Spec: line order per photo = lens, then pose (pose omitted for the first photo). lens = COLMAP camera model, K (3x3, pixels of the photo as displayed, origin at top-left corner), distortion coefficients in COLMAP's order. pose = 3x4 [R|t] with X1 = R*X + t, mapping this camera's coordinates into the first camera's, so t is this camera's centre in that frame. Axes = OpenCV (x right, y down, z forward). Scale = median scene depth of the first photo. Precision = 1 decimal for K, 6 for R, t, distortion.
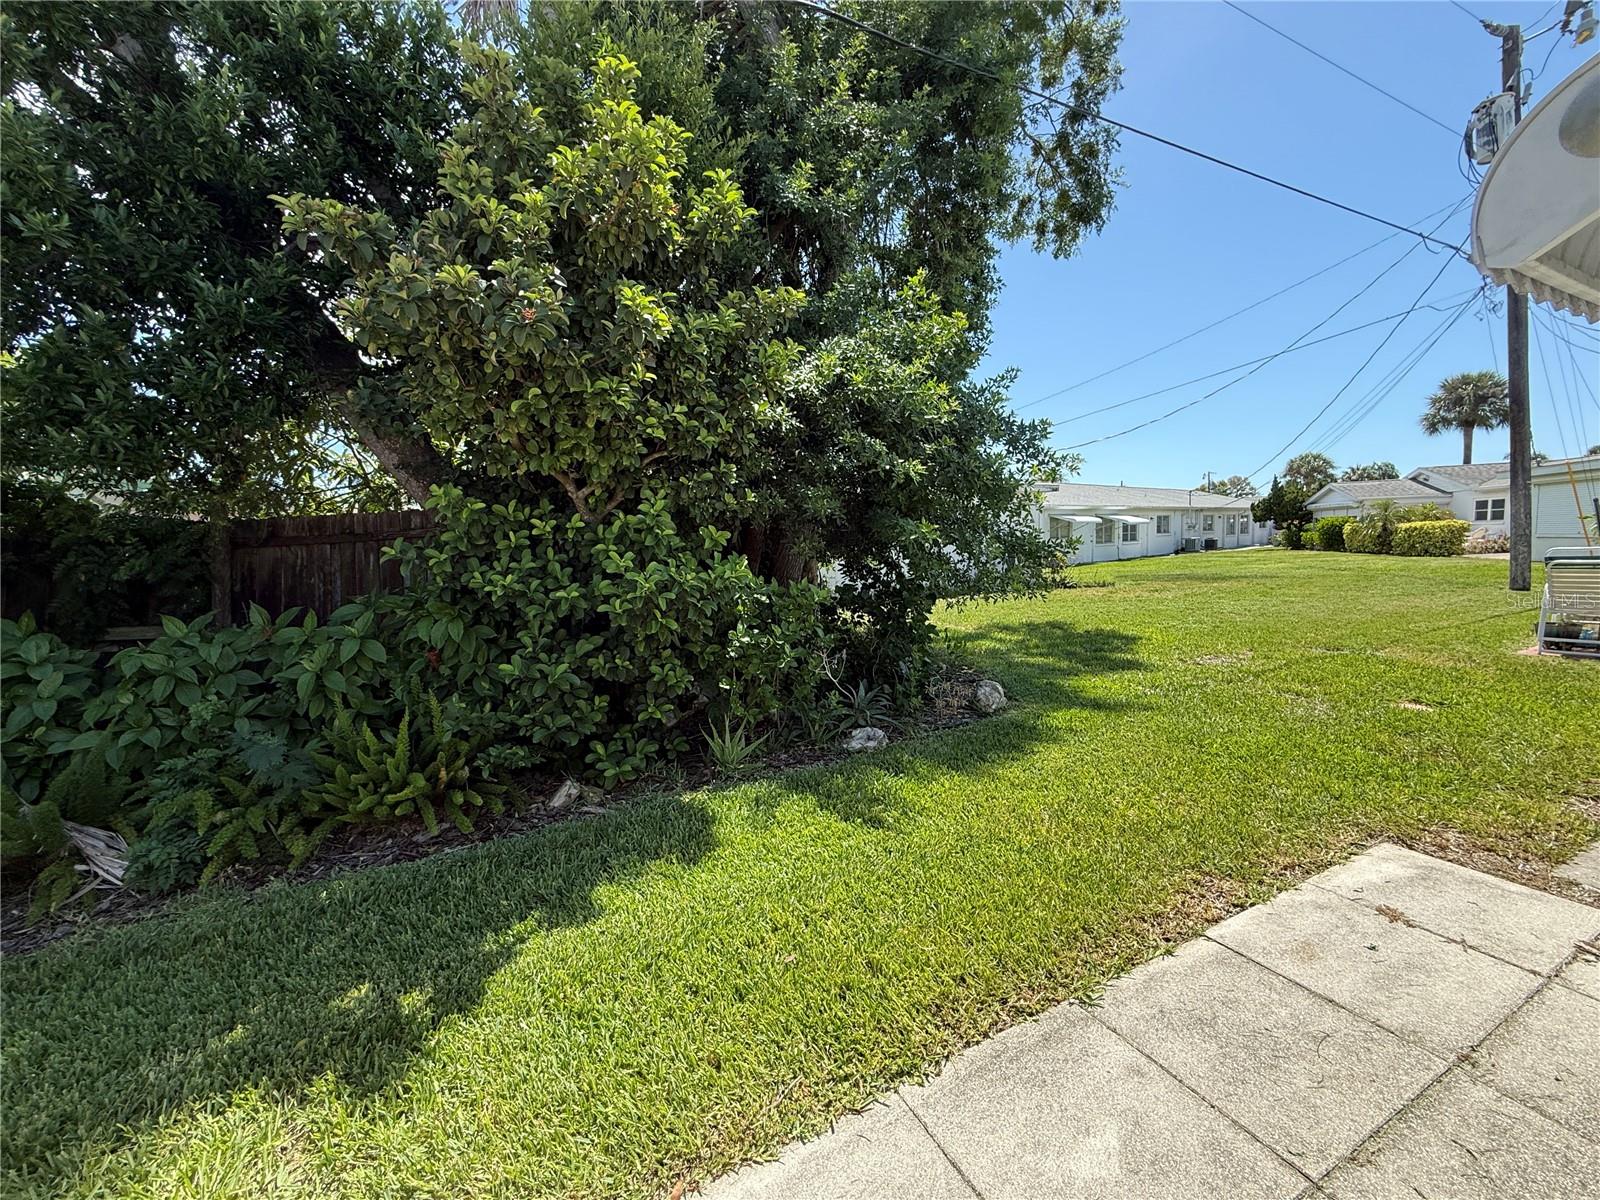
lens RADIAL K [[637.6, 0, 800.0], [0, 637.6, 600.0], [0, 0, 1]] dist [-0.000278, 0.000031]
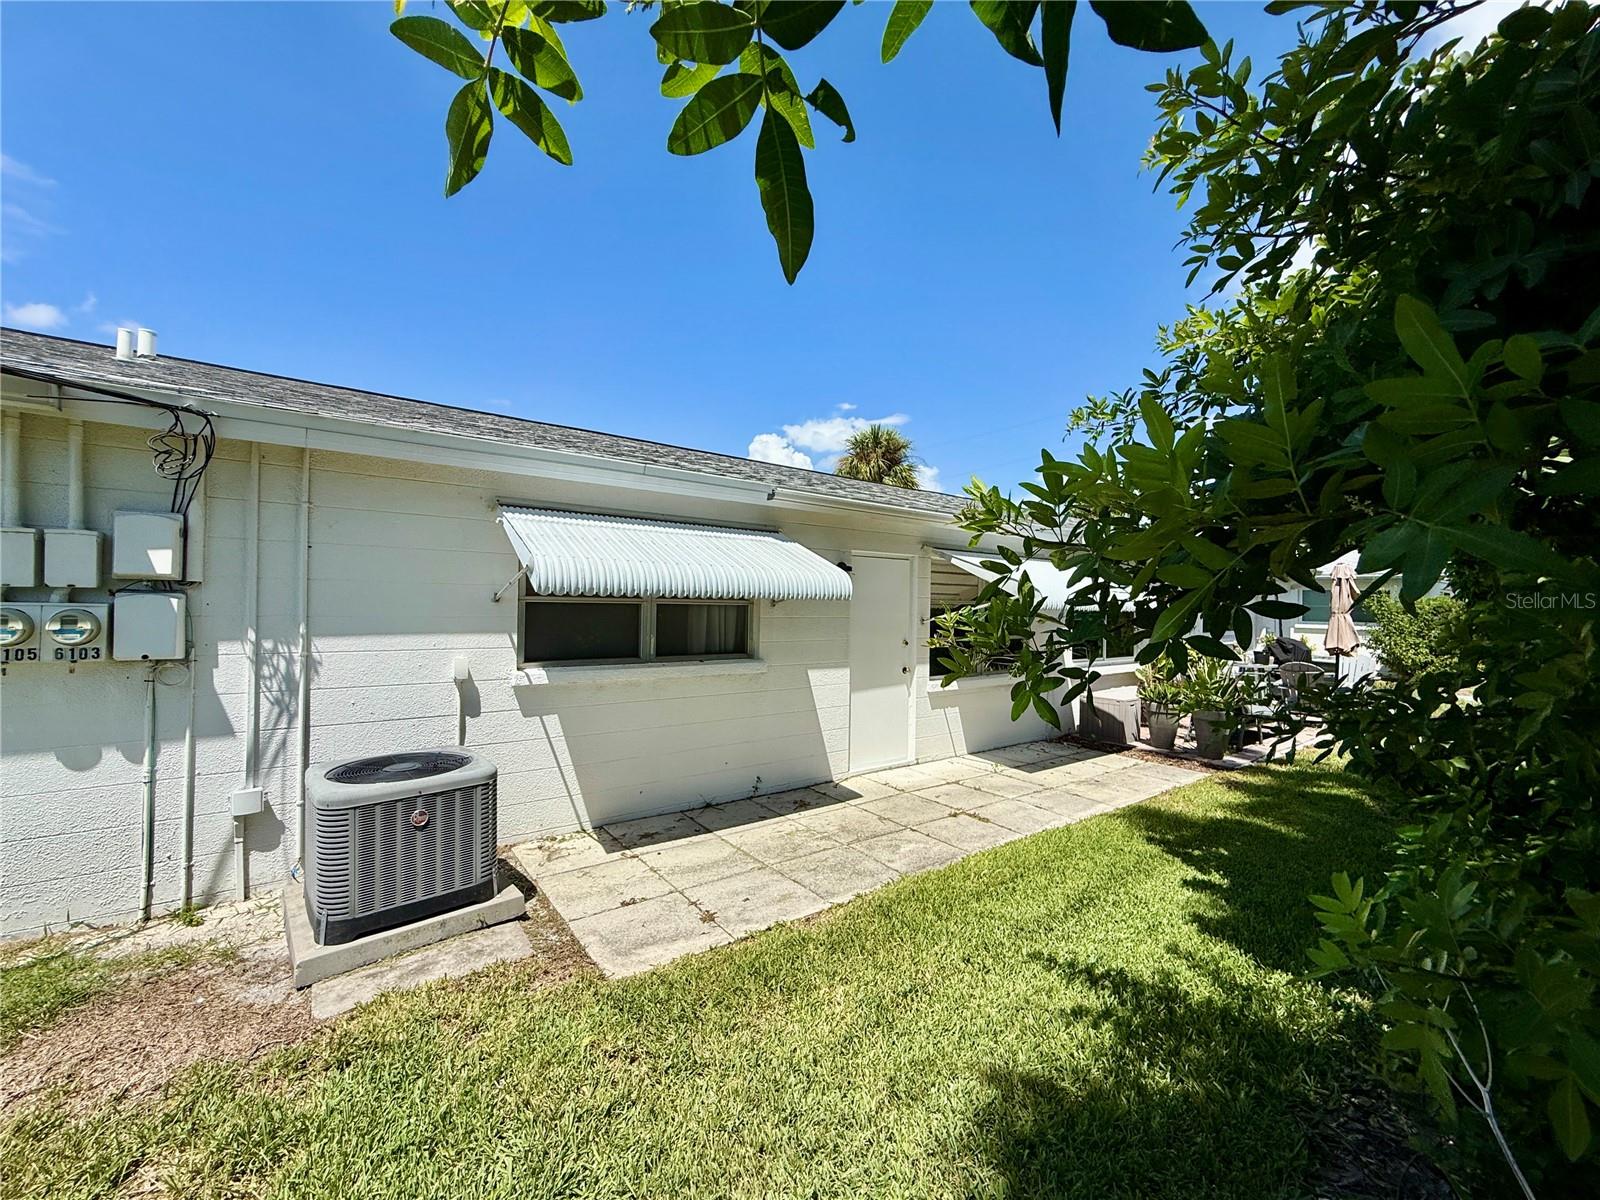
lens RADIAL K [[637.6, 0, 800.0], [0, 637.6, 600.0], [0, 0, 1]] dist [-0.000278, 0.000031]
pose [[-0.984739, 0.021727, -0.172674, 1.054928], [0.001133, 0.992956, 0.118477, -0.483239], [0.174032, 0.116474, -0.977828, 2.680063]]
